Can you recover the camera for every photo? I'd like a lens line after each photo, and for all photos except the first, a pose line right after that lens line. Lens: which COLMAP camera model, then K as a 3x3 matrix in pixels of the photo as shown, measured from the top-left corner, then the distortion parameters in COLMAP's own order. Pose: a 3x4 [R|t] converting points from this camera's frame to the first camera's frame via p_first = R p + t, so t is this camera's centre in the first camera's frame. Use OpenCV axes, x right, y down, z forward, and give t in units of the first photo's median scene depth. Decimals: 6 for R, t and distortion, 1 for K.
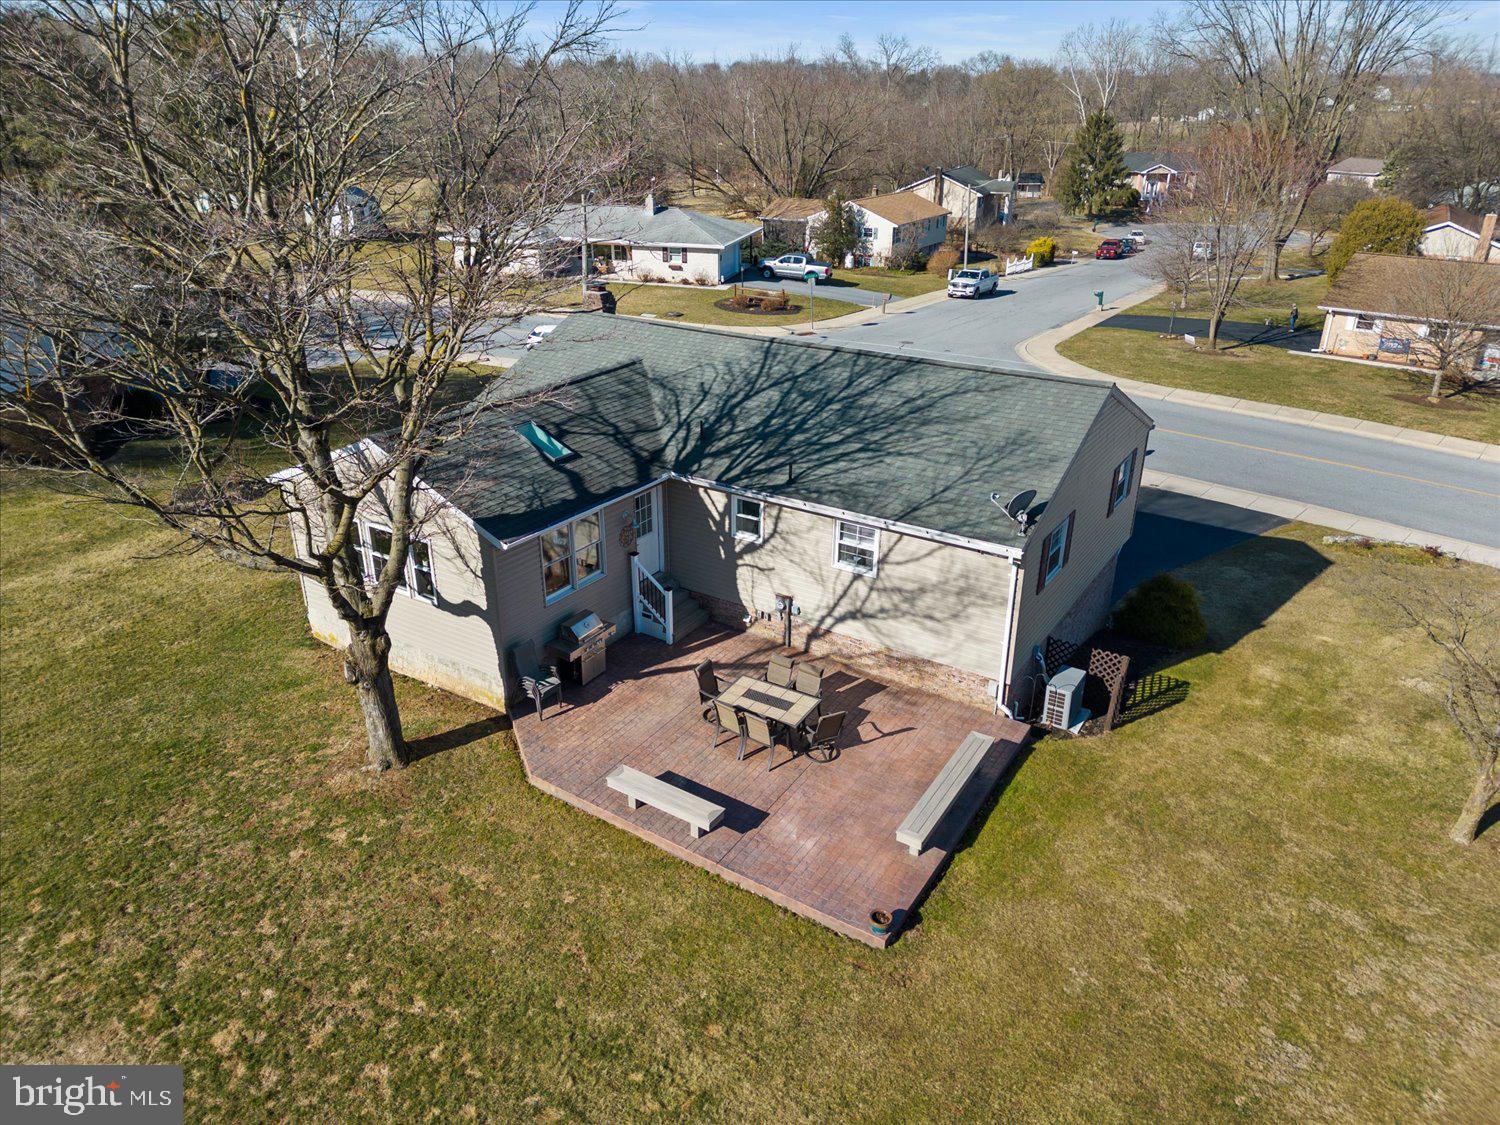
lens RADIAL K [[1047.8, 0, 755.7], [0, 1047.8, 559.8], [0, 0, 1]] dist [0.067824, -0.054060]
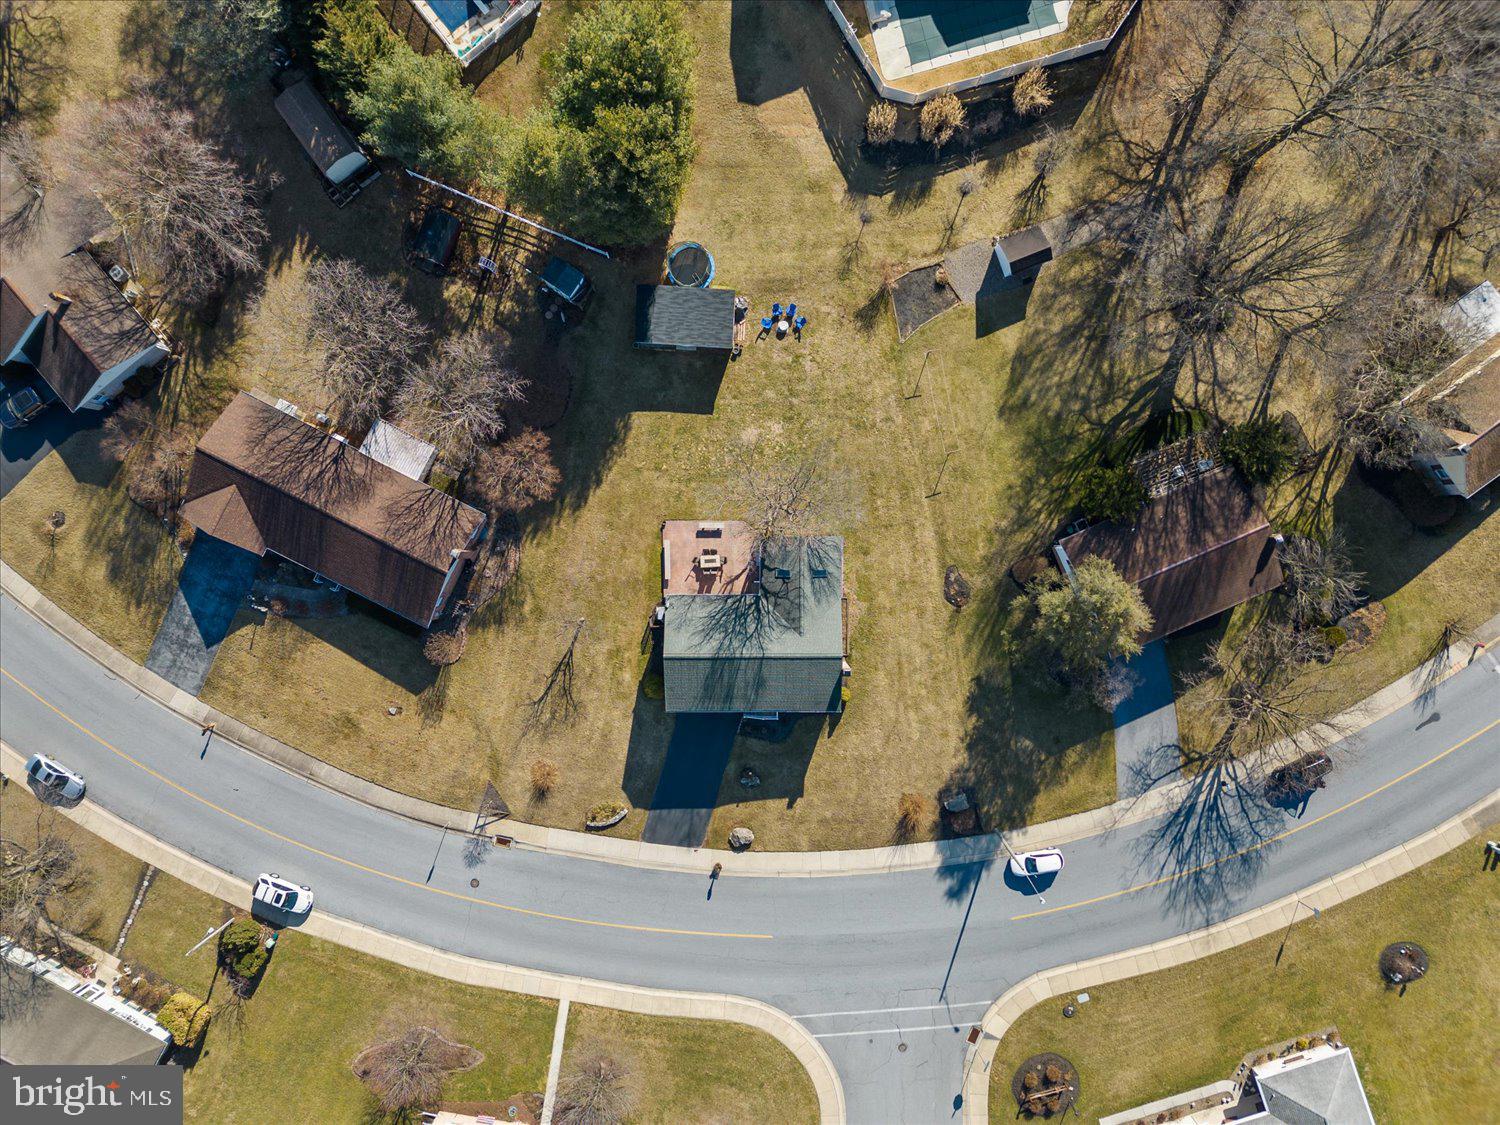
lens RADIAL K [[1047.8, 0, 753.3], [0, 1047.8, 564.3], [0, 0, 1]] dist [0.067824, -0.054060]
pose [[-0.846648, 0.532101, 0.007409, -0.055316], [-0.222605, -0.366774, 0.903285, -1.308033], [0.483357, 0.763115, 0.428977, -0.274051]]
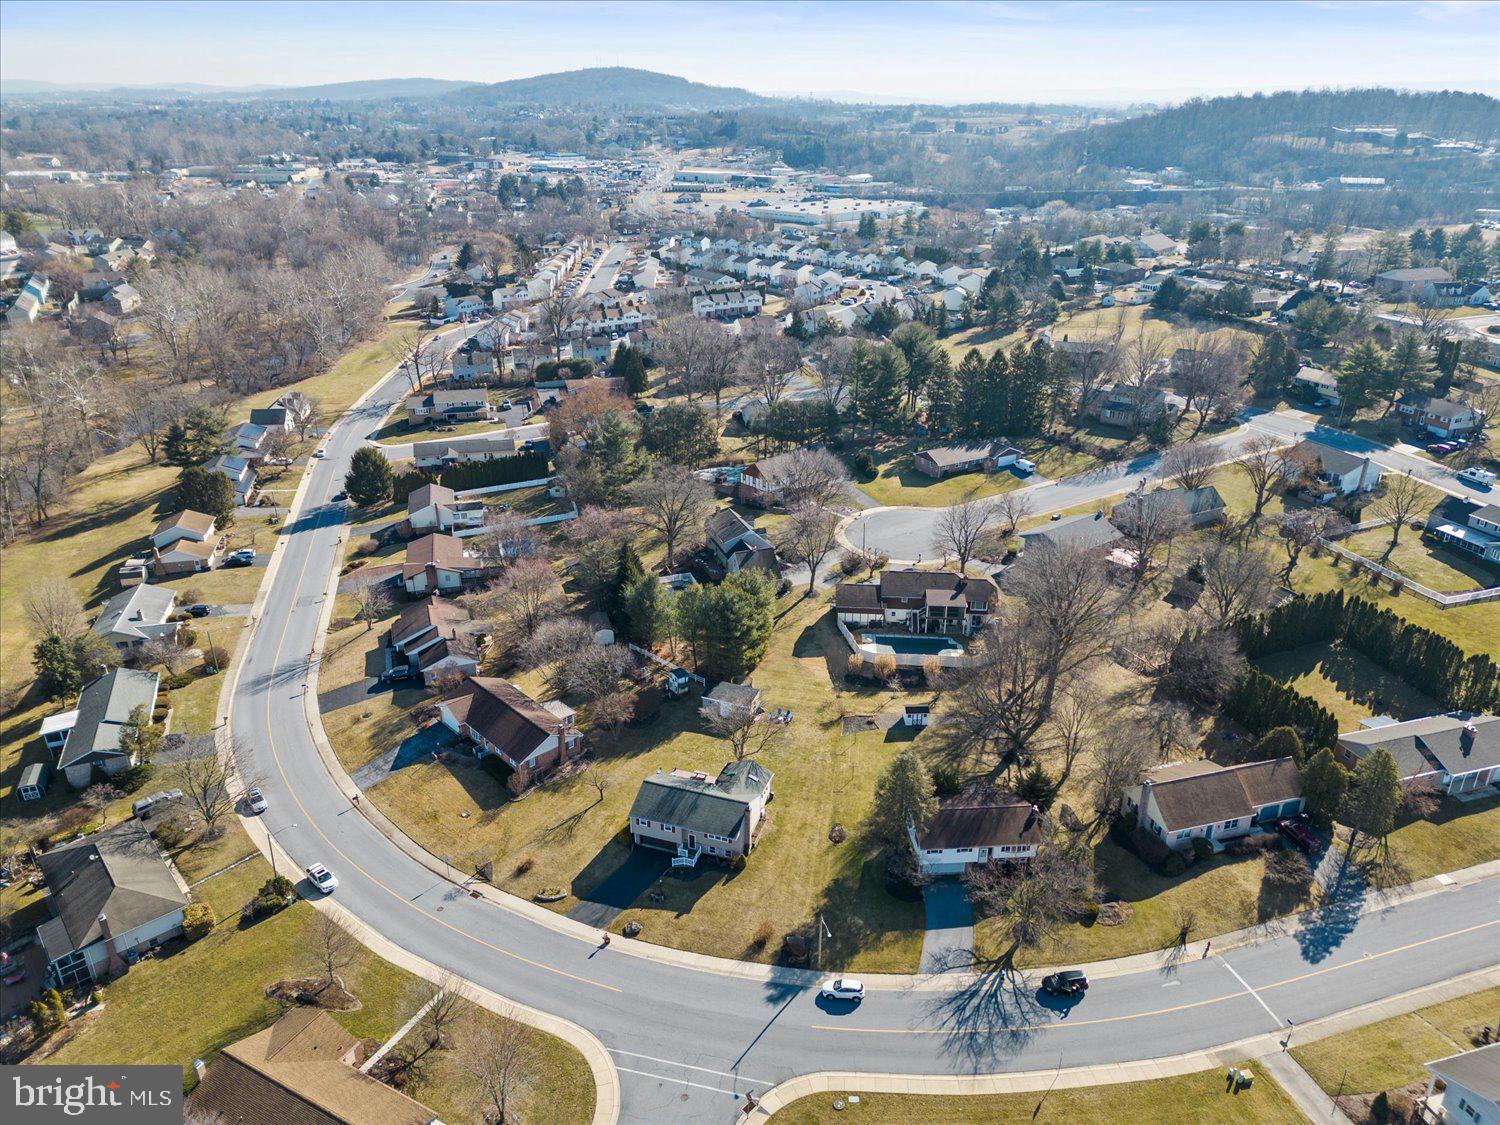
lens RADIAL K [[1047.8, 0, 754.0], [0, 1047.8, 563.9], [0, 0, 1]] dist [0.067824, -0.054060]
pose [[-0.974615, 0.084609, -0.207284, 0.319958], [-0.097963, 0.671352, 0.734636, -2.057773], [0.201317, 0.736293, -0.646022, 1.529419]]
